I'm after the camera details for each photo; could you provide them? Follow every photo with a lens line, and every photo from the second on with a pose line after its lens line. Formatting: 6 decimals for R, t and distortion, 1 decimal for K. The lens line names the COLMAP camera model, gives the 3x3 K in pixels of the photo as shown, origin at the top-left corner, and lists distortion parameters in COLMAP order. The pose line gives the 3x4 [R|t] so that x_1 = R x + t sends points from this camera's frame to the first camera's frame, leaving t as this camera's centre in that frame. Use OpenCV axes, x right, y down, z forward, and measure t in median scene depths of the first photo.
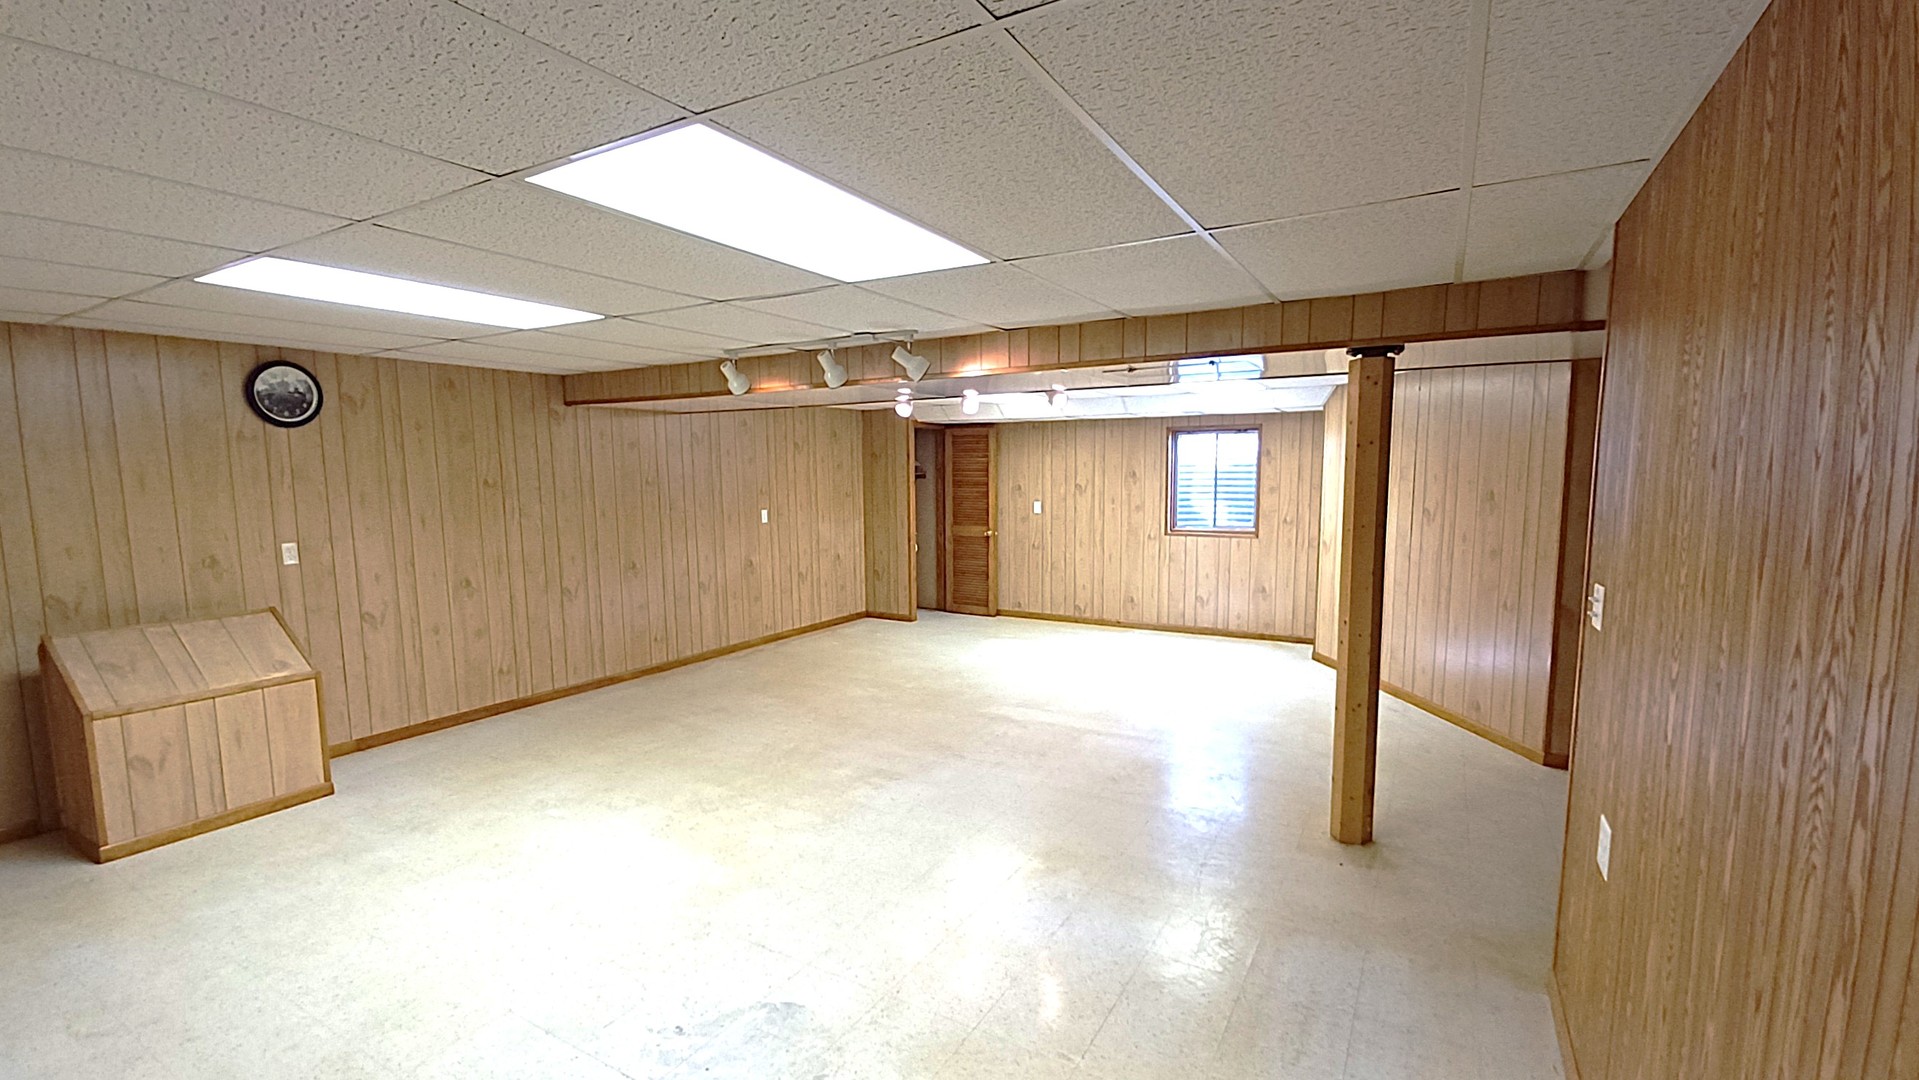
lens RADIAL K [[825.2, 0, 959.5], [0, 825.2, 540.0], [0, 0, 1]] dist [-0.000133, -0.000017]
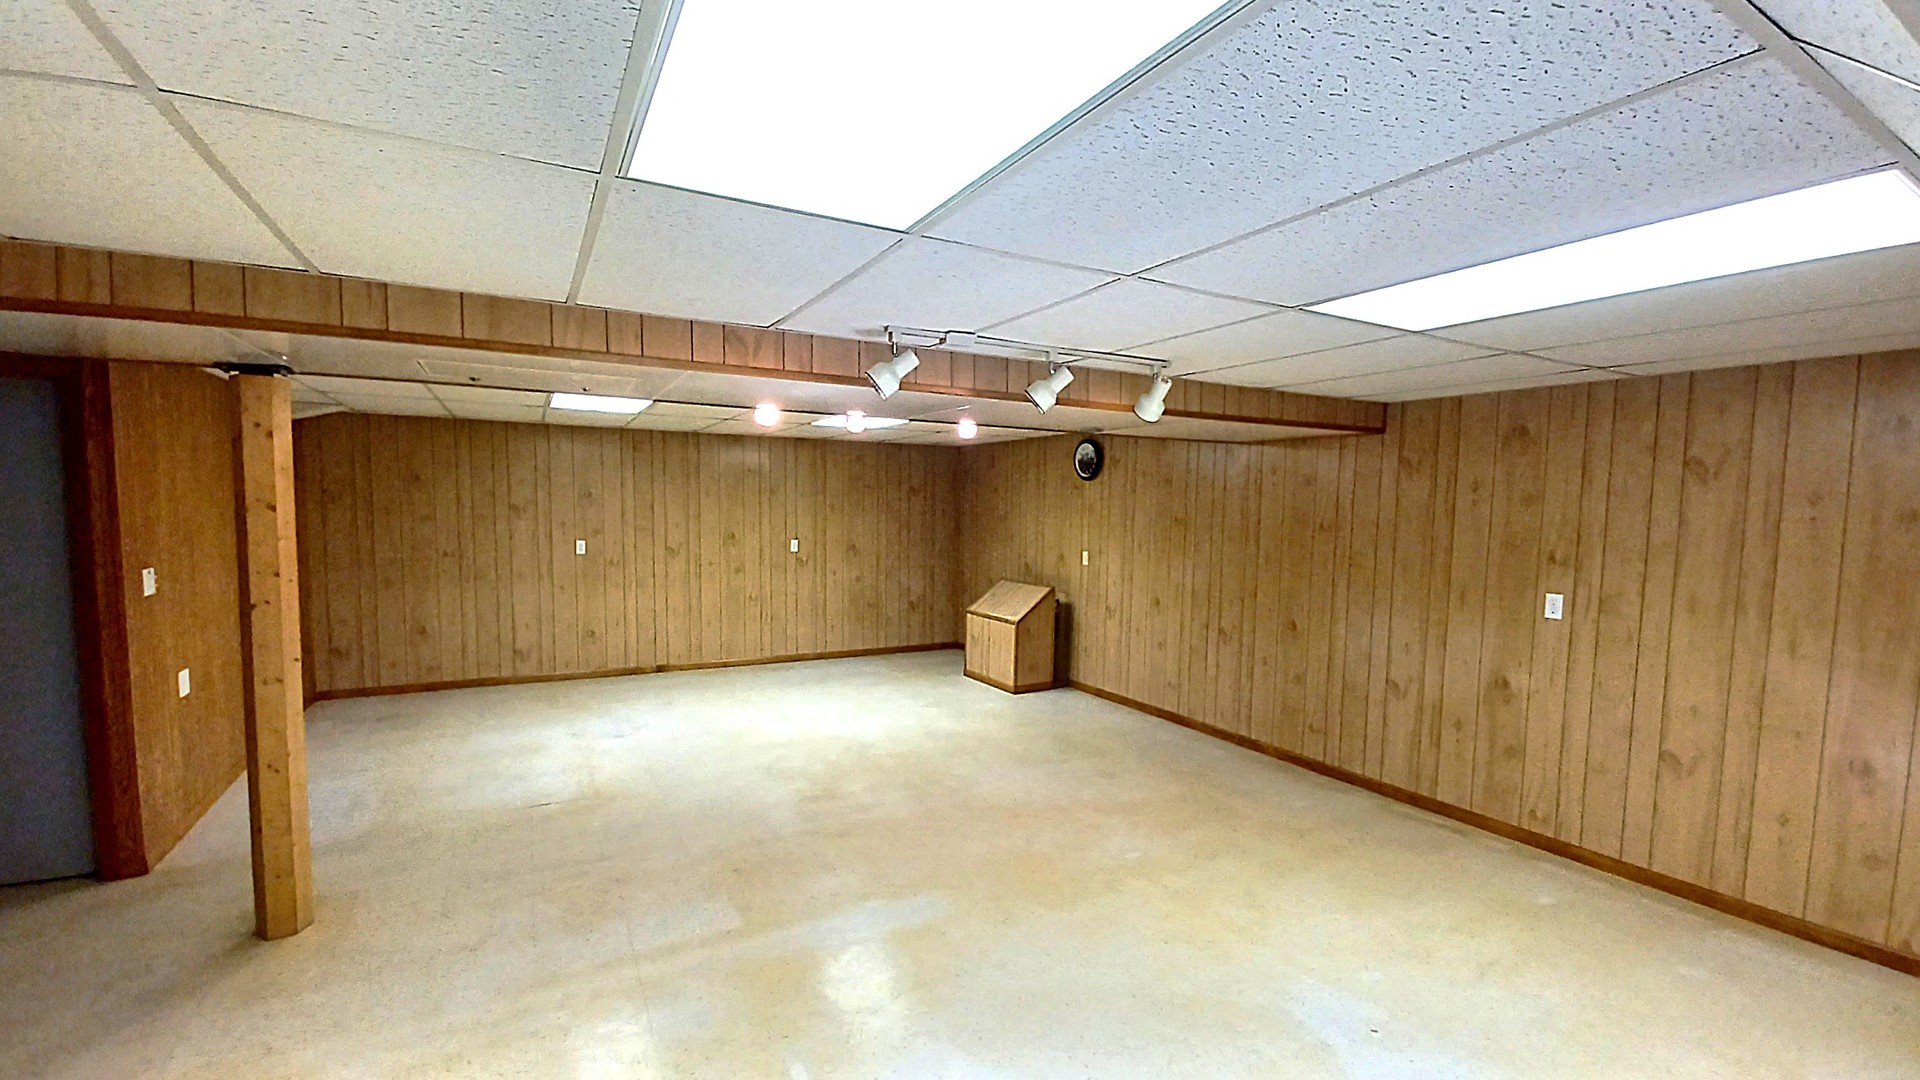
lens RADIAL K [[793.8, 0, 977.2], [0, 793.8, 556.8], [0, 0, 1]] dist [-0.001267, -0.000093]
pose [[-0.496867, 0.057653, -0.865910, 0.453246], [-0.085985, 0.989611, 0.115228, -0.103567], [0.863557, 0.131708, -0.486747, 1.110347]]
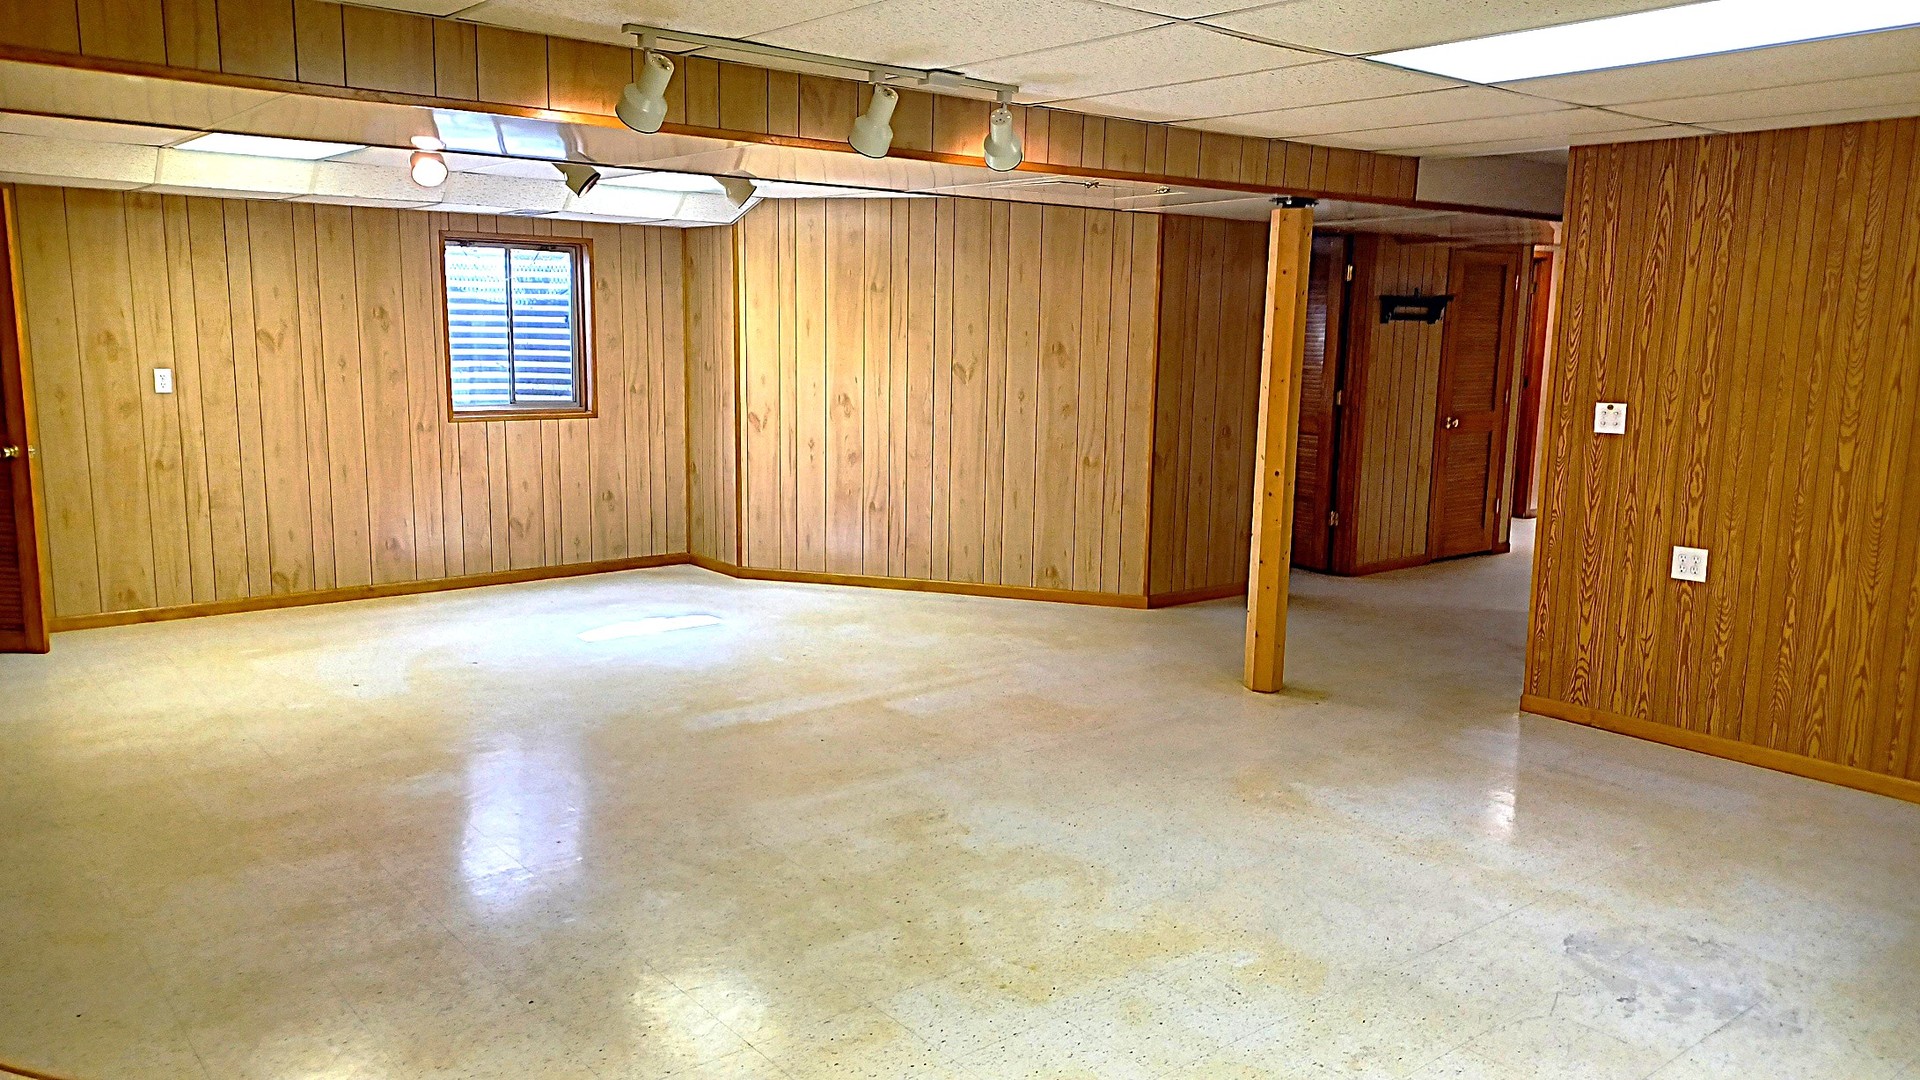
lens RADIAL K [[1367.1, 0, 960.0], [0, 1367.1, 540.0], [0, 0, 1]] dist [0.017120, 0.000557]
pose [[0.345431, -0.132663, 0.929020, -0.666856], [0.058608, 0.991075, 0.119732, -0.023006], [-0.936612, 0.013089, 0.350123, 0.425084]]
